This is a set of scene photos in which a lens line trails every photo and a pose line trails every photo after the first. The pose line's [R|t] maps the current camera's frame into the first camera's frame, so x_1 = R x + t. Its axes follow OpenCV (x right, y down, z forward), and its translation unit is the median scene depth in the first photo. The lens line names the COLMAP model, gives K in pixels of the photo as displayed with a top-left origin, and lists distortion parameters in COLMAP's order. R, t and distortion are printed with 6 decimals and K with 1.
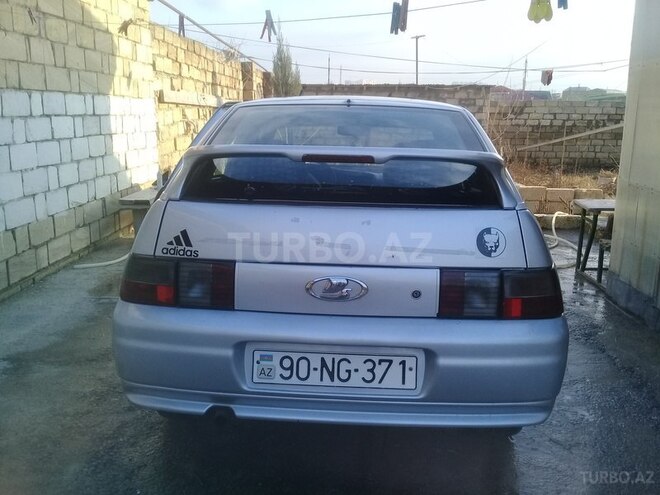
lens RADIAL K [[614.2, 0, 330.0], [0, 614.2, 247.5], [0, 0, 1]] dist [0.075735, -0.165330]
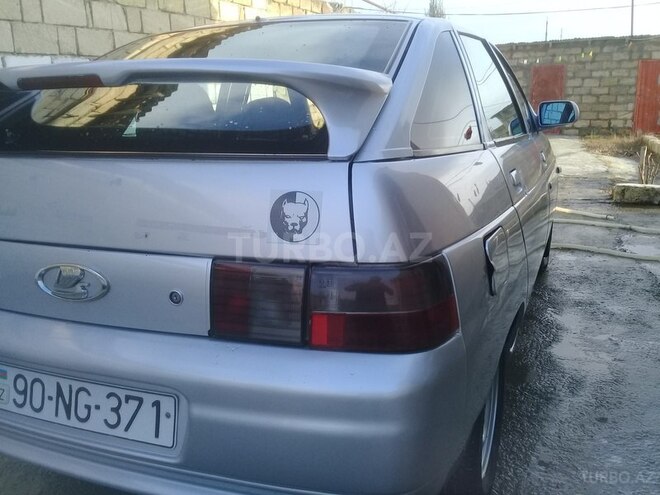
lens RADIAL K [[614.2, 0, 330.0], [0, 614.2, 247.5], [0, 0, 1]] dist [0.075735, -0.165330]
pose [[0.943590, 0.034412, -0.329322, 0.486513], [-0.021933, 0.998896, 0.041535, -0.004071], [0.330388, -0.031969, 0.943304, 0.460272]]
